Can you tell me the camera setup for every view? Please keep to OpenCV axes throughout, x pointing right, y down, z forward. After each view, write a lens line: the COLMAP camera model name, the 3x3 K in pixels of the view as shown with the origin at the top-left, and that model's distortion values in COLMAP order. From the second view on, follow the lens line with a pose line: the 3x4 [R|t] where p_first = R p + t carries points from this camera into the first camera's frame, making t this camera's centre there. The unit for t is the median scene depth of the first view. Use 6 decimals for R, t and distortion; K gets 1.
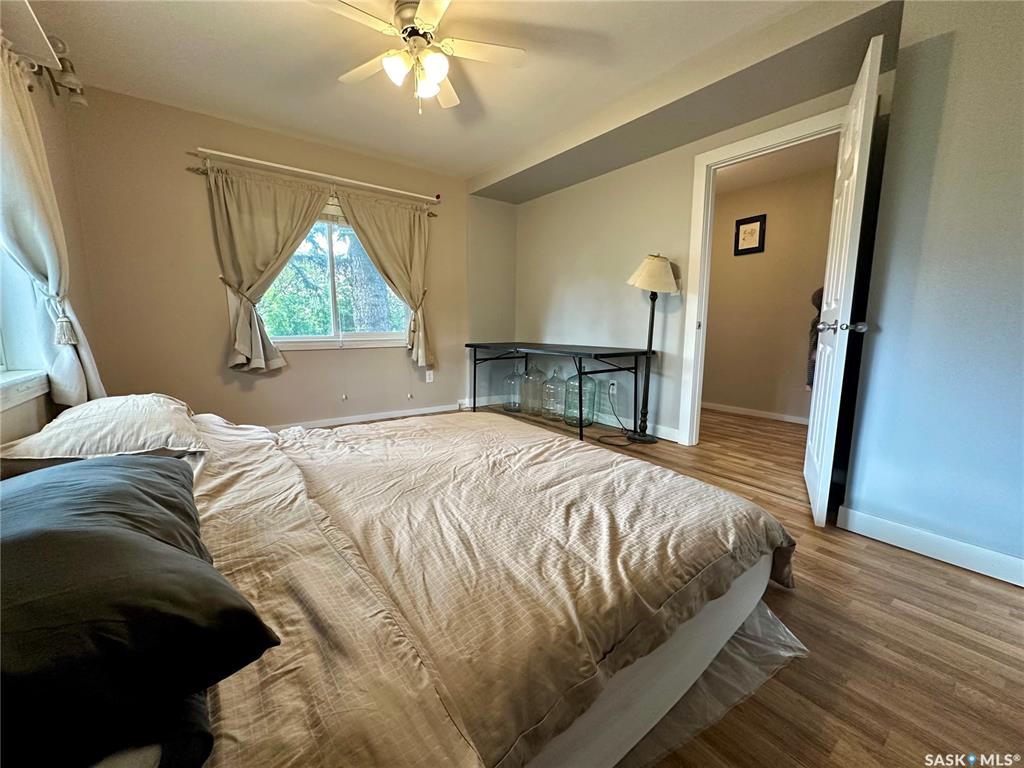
lens RADIAL K [[406.8, 0, 511.2], [0, 406.8, 387.4], [0, 0, 1]] dist [0.000744, -0.000010]
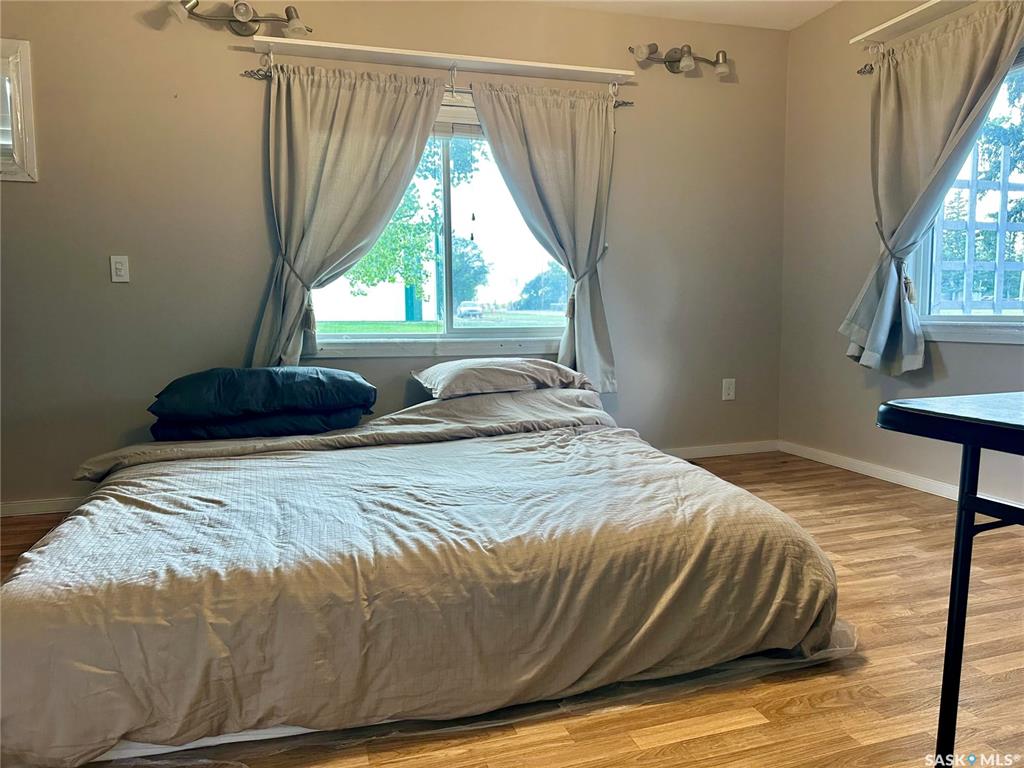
lens RADIAL K [[717.1, 0, 513.1], [0, 717.1, 381.5], [0, 0, 1]] dist [-0.001661, -0.000488]
pose [[-0.339965, 0.093689, -0.935760, 0.935528], [-0.128628, 0.981042, 0.144954, -0.181238], [0.931600, 0.169645, -0.321469, 1.427465]]
